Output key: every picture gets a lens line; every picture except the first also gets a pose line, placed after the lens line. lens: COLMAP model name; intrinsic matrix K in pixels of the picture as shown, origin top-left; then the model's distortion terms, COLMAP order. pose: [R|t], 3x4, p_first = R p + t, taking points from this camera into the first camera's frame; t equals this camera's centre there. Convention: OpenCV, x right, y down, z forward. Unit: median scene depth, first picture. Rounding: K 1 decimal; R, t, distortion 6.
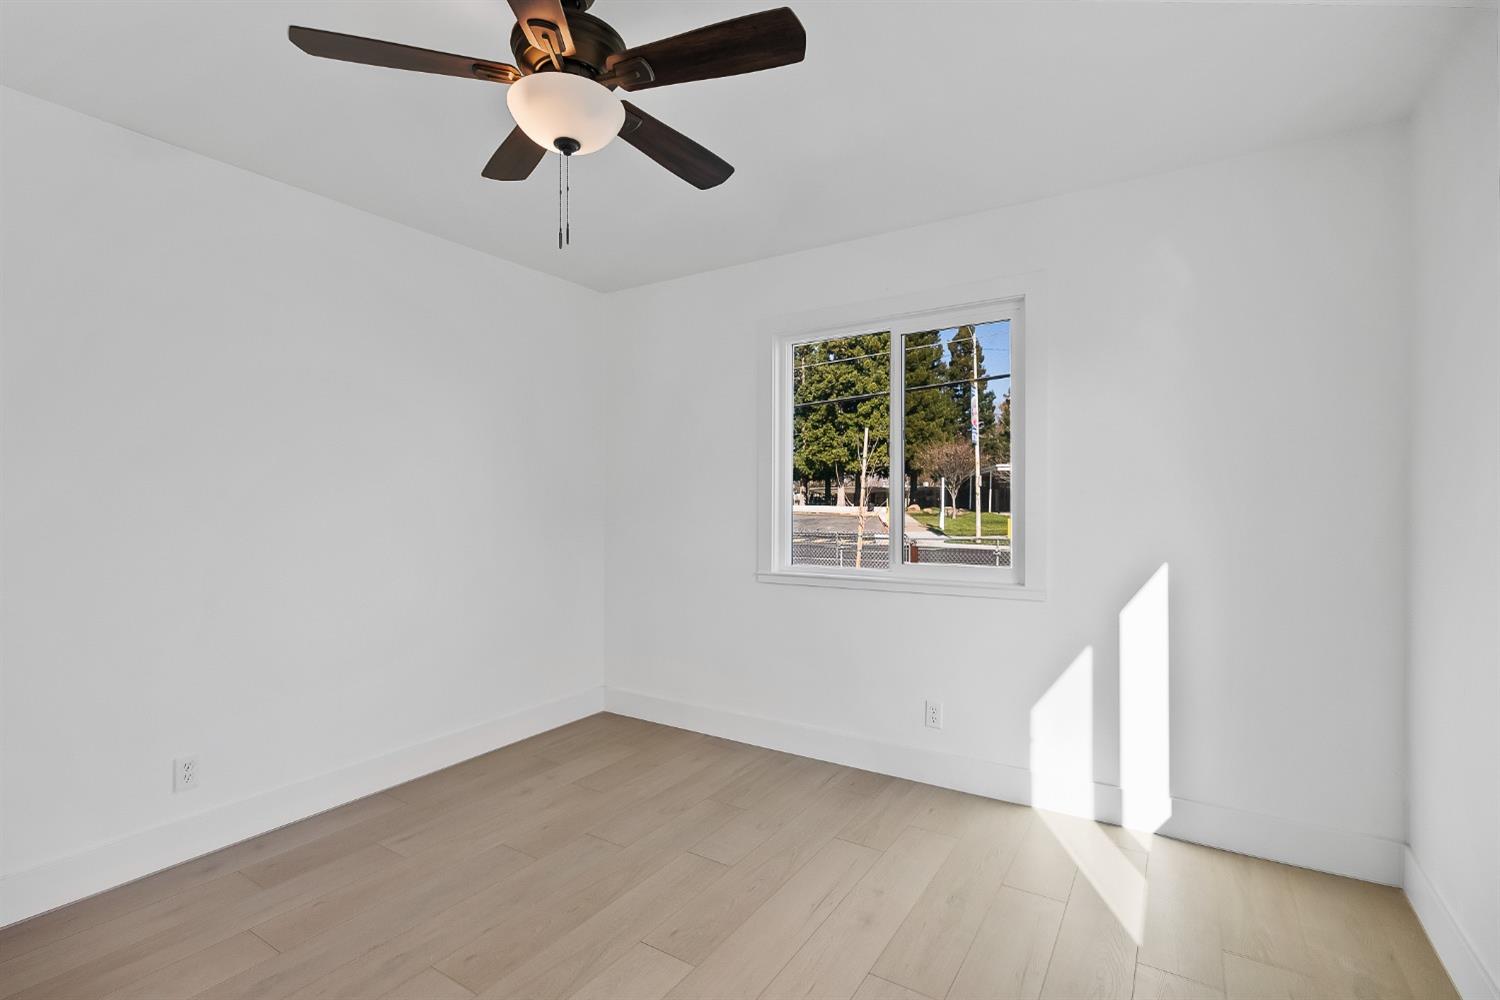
lens RADIAL K [[679.5, 0, 752.3], [0, 679.5, 505.9], [0, 0, 1]] dist [-0.002098, -0.000453]
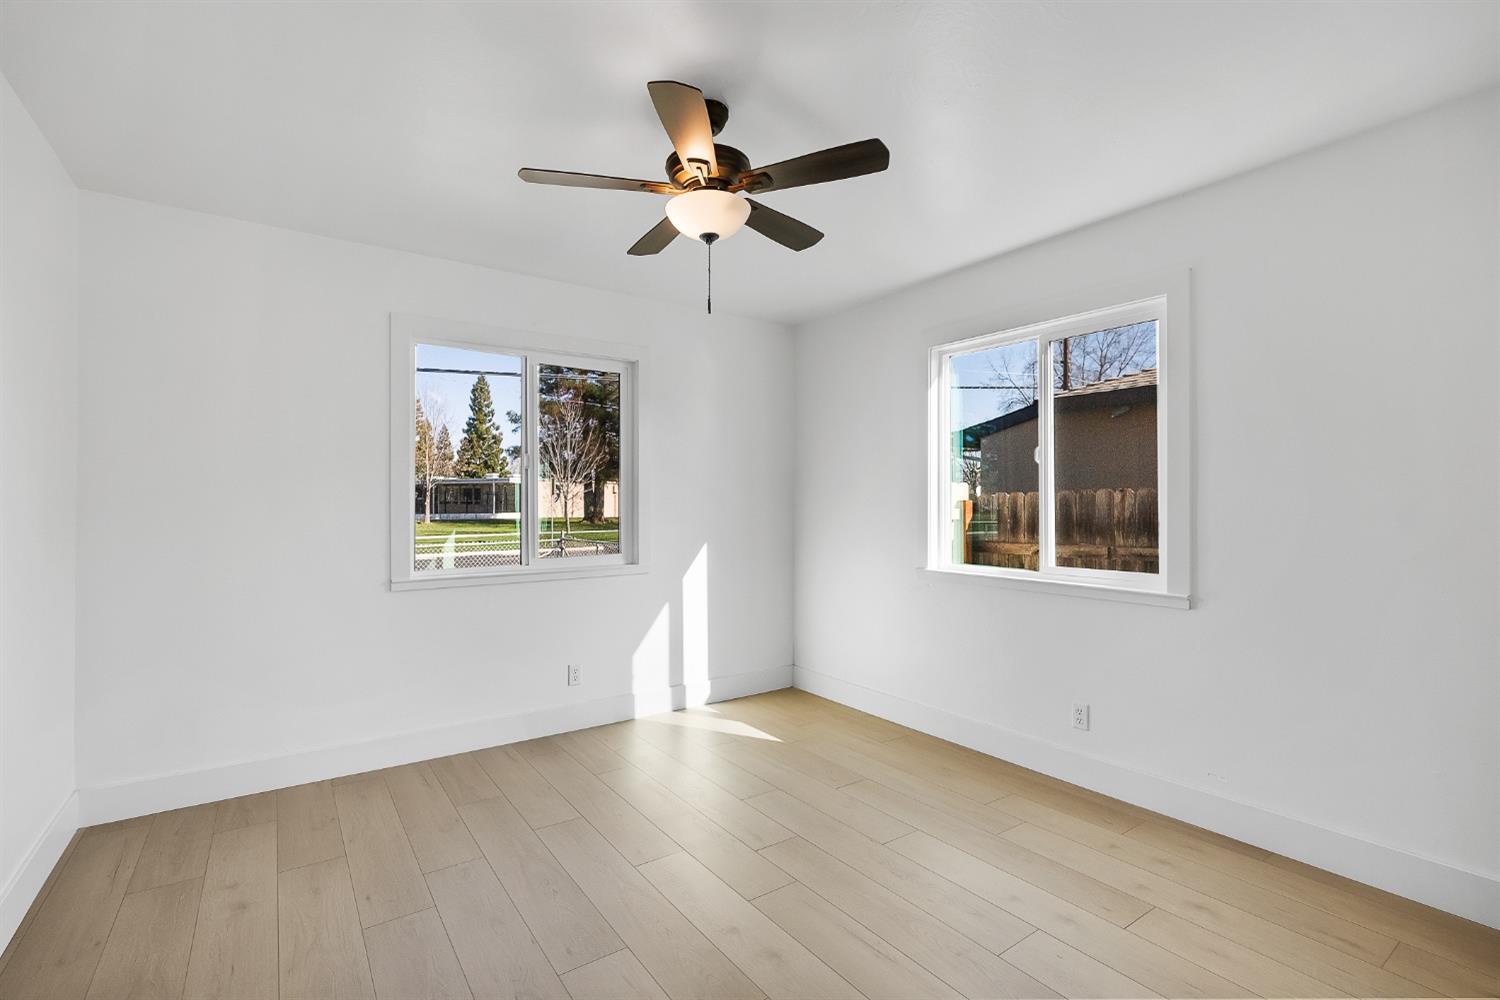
lens RADIAL K [[679.5, 0, 752.3], [0, 679.5, 505.9], [0, 0, 1]] dist [-0.002098, -0.000453]
pose [[0.344195, 0.014532, 0.938786, -0.890057], [0.000132, 0.999879, -0.015526, 0.011370], [-0.938898, 0.005468, 0.344152, 0.269125]]
